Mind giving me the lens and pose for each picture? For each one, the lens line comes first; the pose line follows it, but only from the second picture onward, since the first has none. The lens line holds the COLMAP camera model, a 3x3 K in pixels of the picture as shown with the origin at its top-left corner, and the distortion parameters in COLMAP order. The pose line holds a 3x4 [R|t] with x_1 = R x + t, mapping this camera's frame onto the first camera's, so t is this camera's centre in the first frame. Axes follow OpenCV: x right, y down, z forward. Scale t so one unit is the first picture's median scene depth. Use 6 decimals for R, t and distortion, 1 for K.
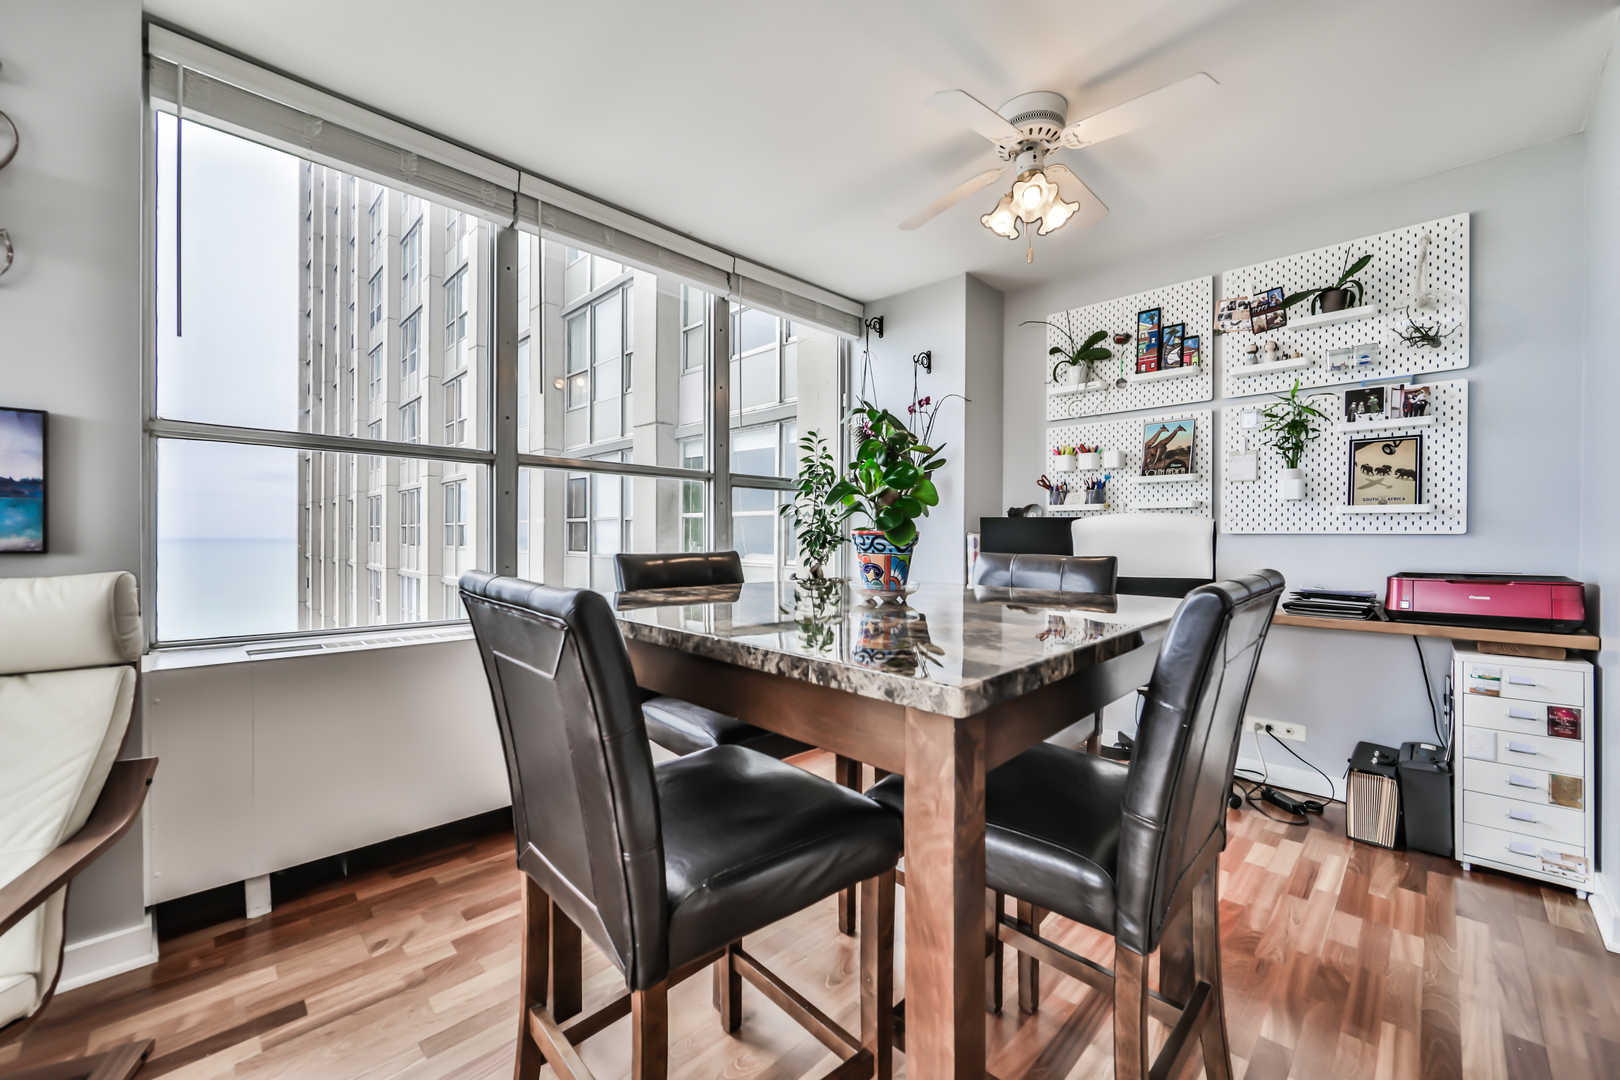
lens RADIAL K [[634.4, 0, 805.2], [0, 634.4, 541.5], [0, 0, 1]] dist [-0.012576, 0.001905]
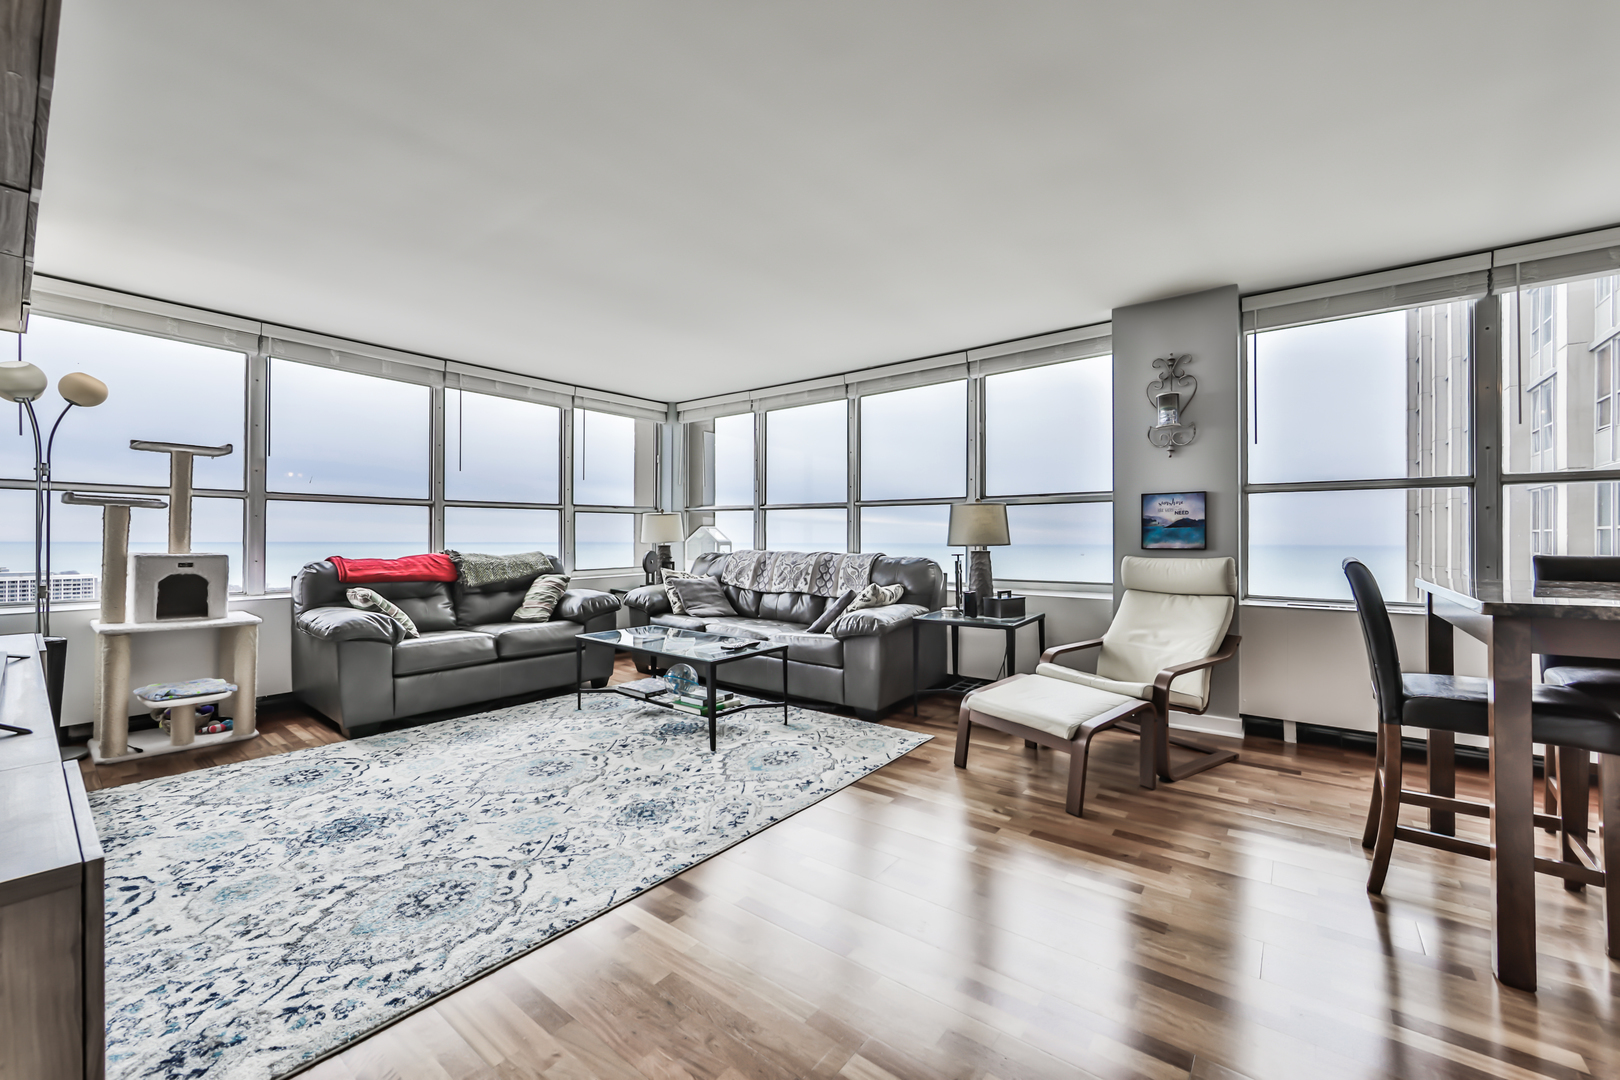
lens RADIAL K [[634.4, 0, 798.7], [0, 634.4, 536.4], [0, 0, 1]] dist [-0.012576, 0.001905]
pose [[0.114288, -0.011478, -0.993381, 0.868377], [-0.008755, 0.999883, -0.012561, 0.010541], [0.993409, 0.010133, 0.114174, -0.709632]]
